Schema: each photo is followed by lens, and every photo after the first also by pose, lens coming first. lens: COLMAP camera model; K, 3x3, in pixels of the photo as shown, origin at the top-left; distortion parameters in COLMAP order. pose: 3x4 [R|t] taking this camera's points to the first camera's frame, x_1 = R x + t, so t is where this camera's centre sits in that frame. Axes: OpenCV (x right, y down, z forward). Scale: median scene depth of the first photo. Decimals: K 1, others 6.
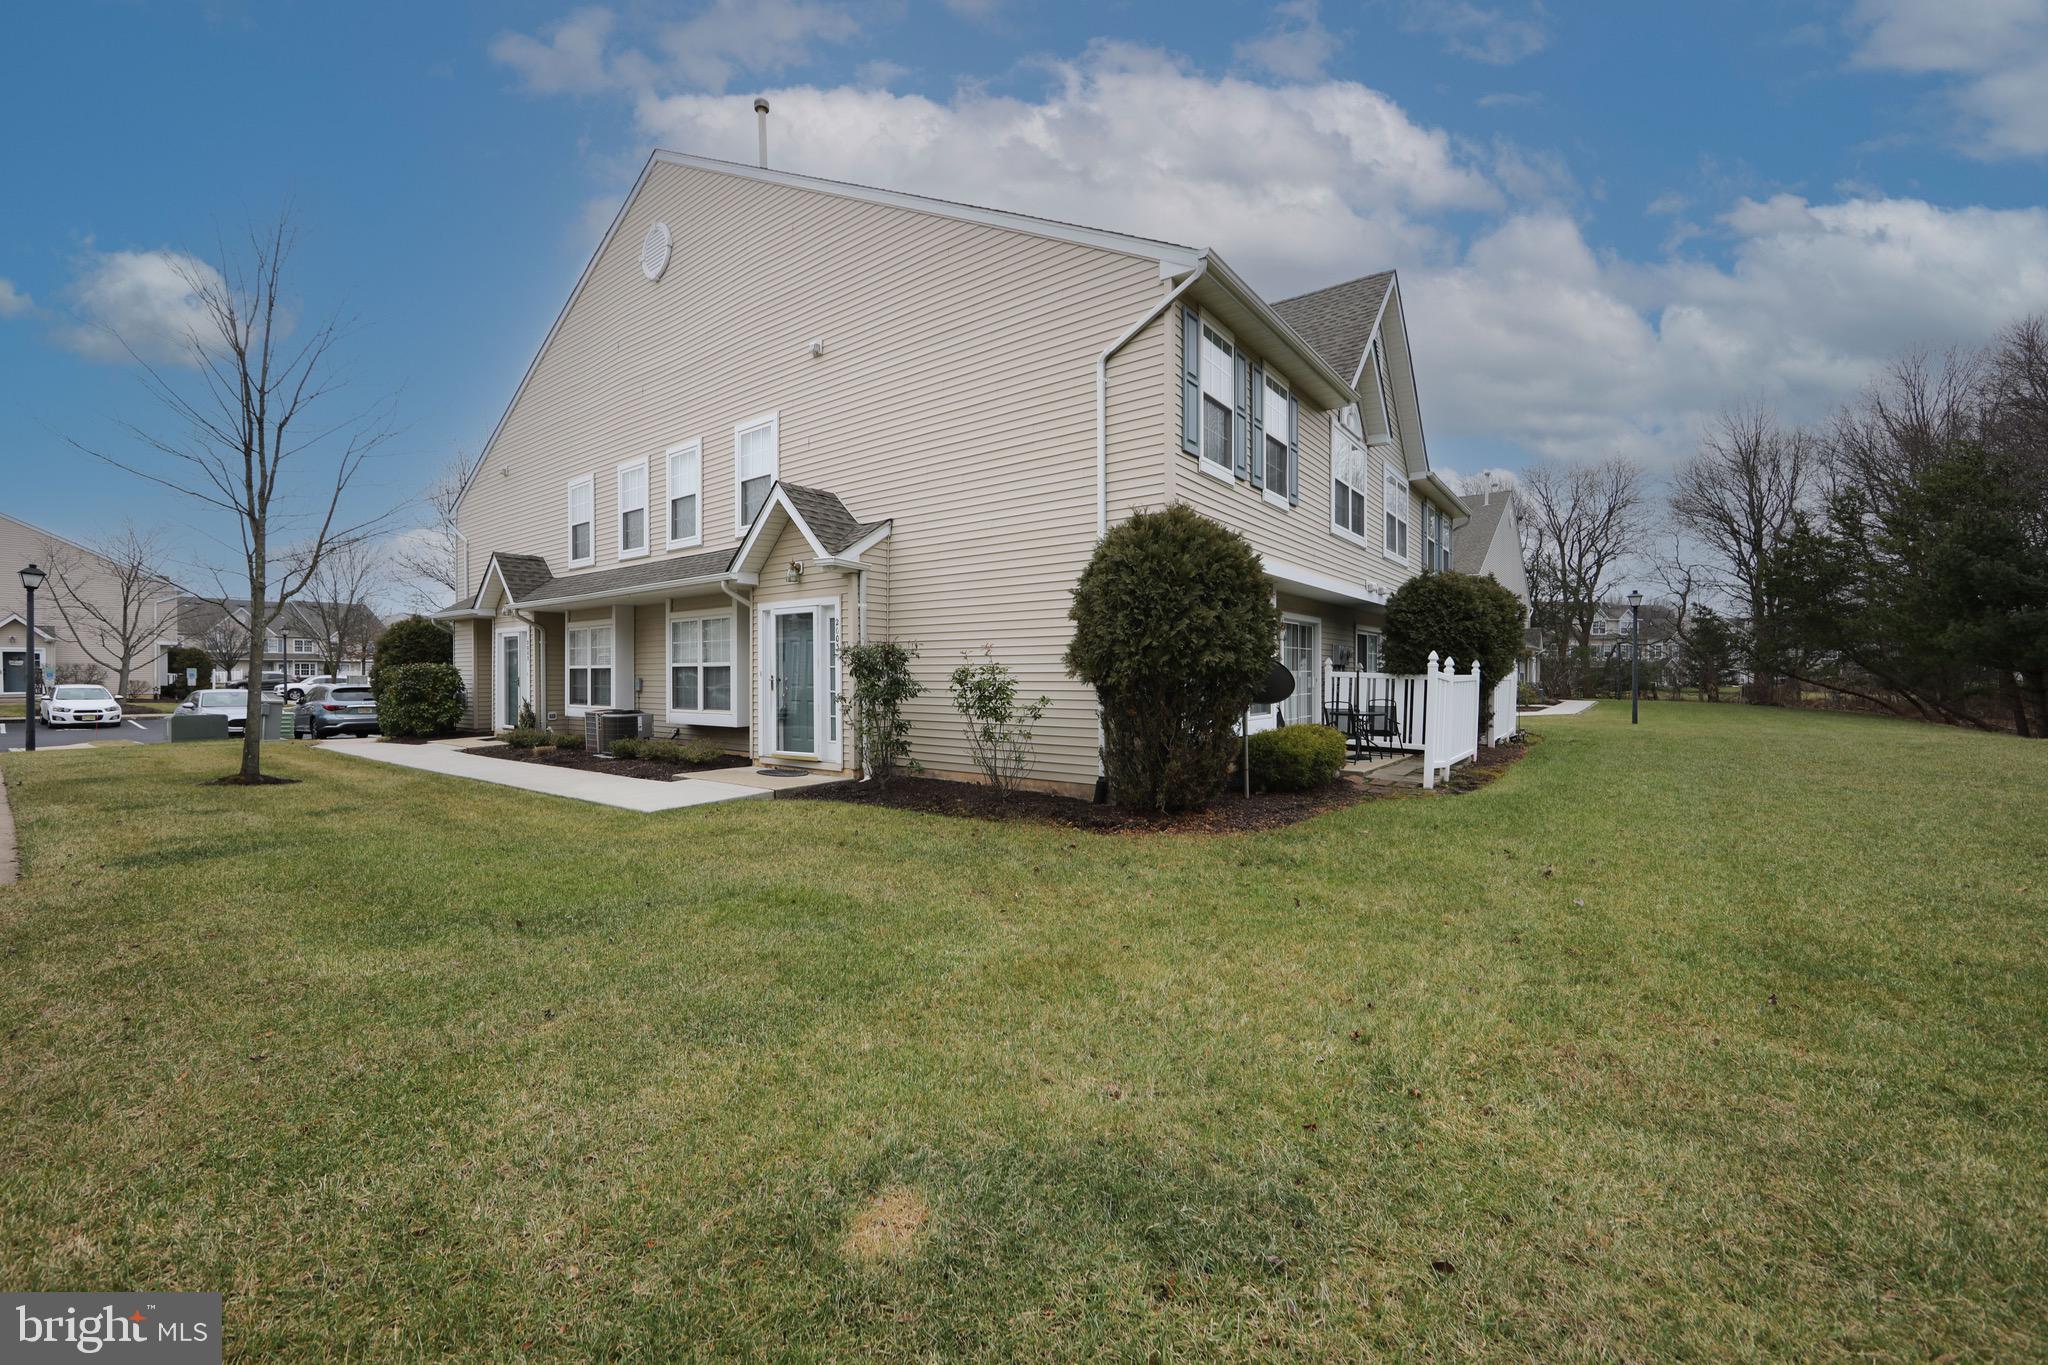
lens RADIAL K [[814.6, 0, 1019.0], [0, 814.6, 678.0], [0, 0, 1]] dist [-0.000533, 0.000044]
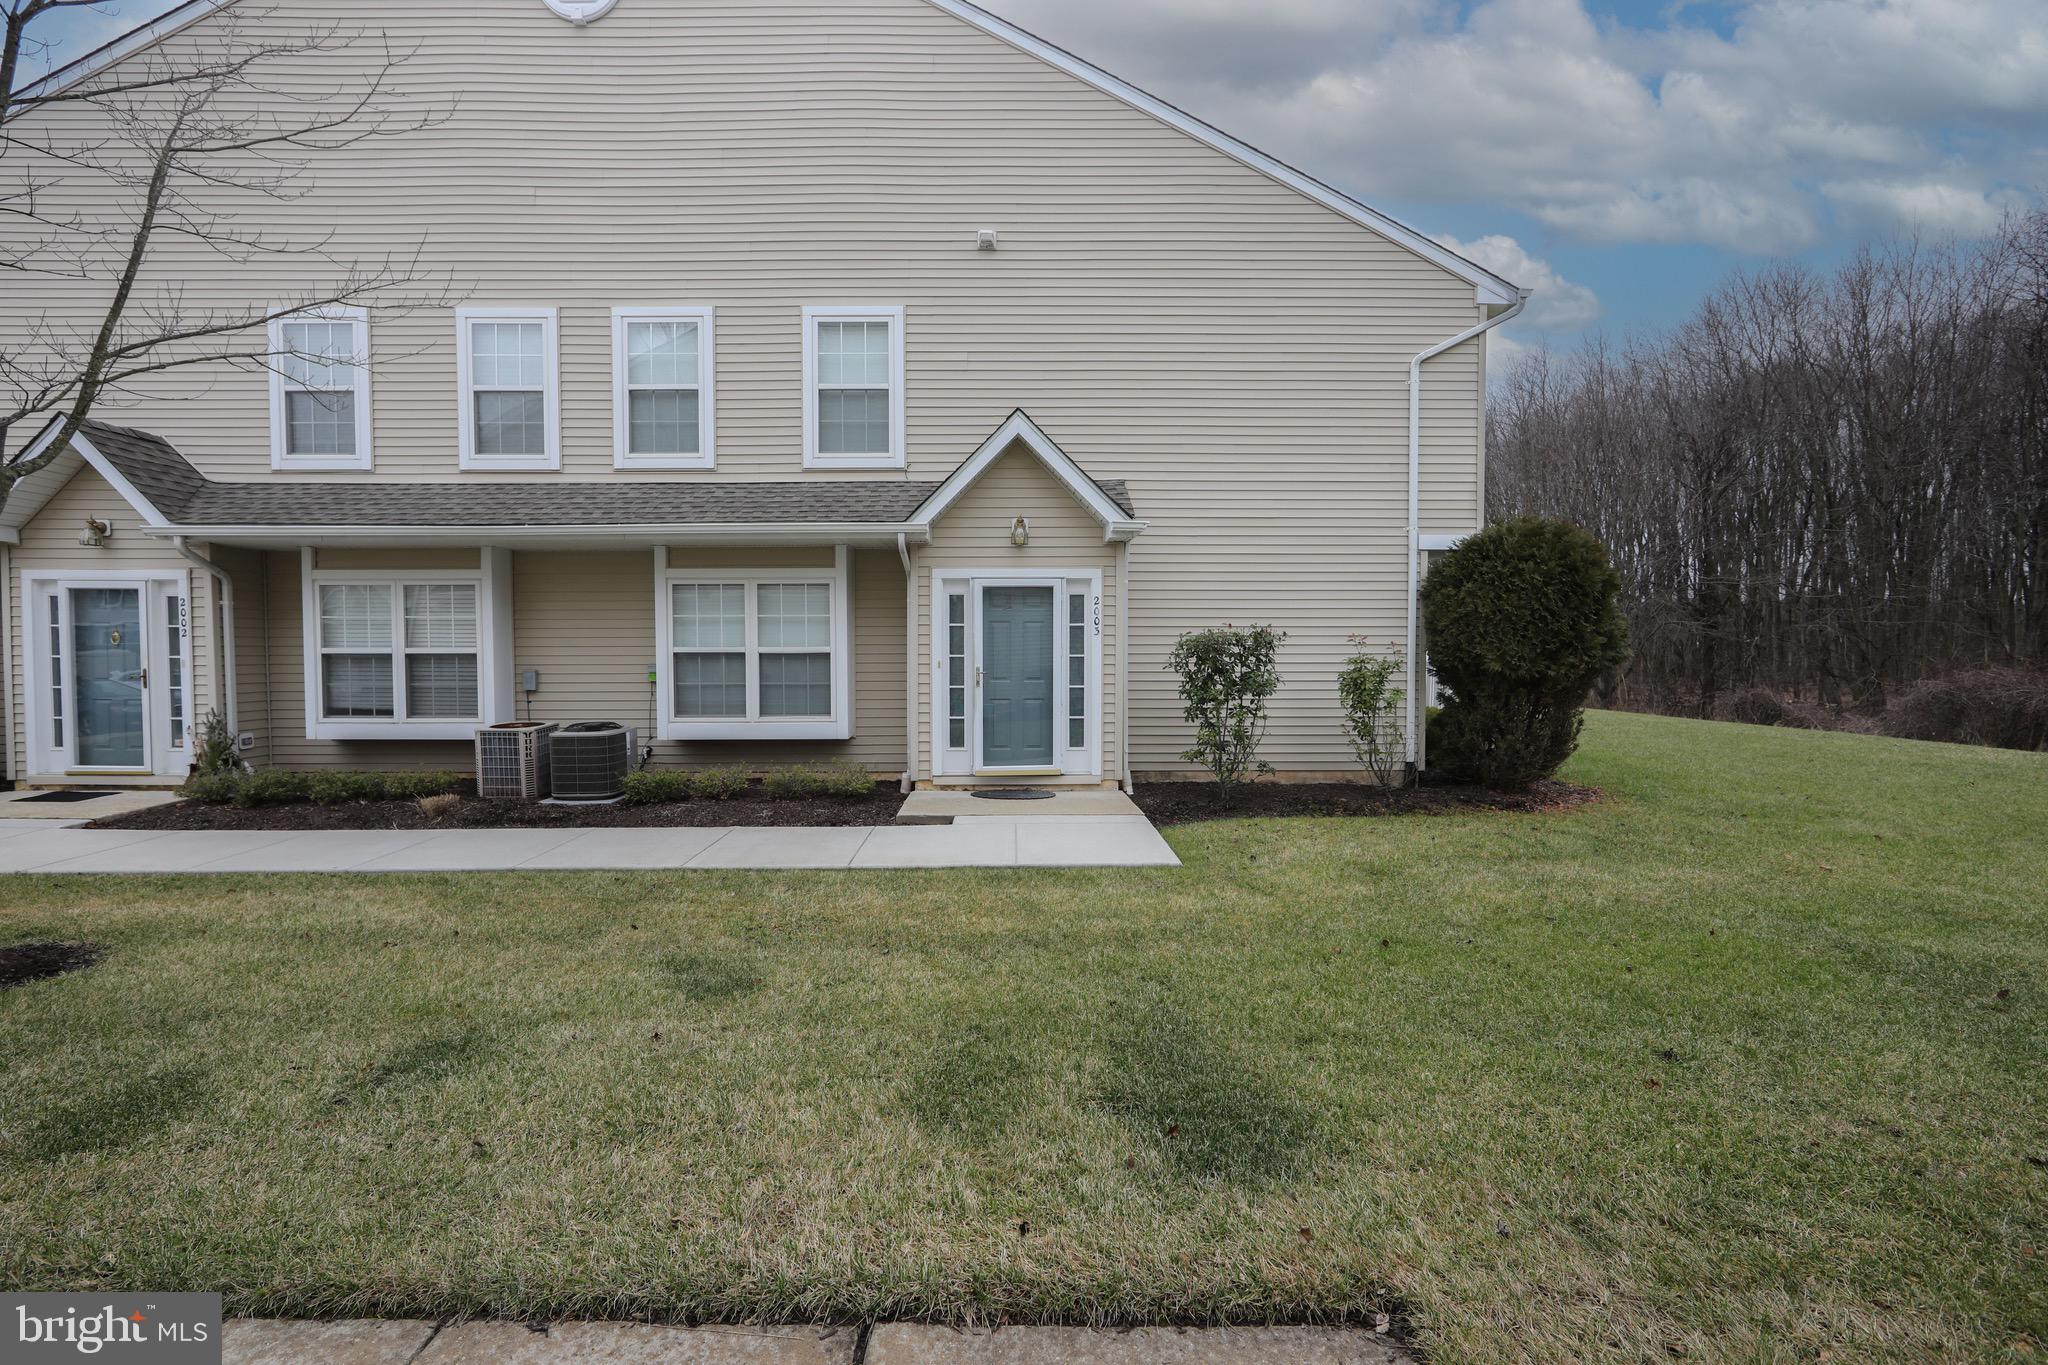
lens RADIAL K [[670.8, 0, 1023.7], [0, 670.8, 692.7], [0, 0, 1]] dist [-0.007496, -0.000023]
pose [[0.787955, -0.019938, 0.615410, -0.553360], [0.000499, 0.999496, 0.031743, 0.002080], [-0.615733, -0.024705, 0.787568, 0.422780]]
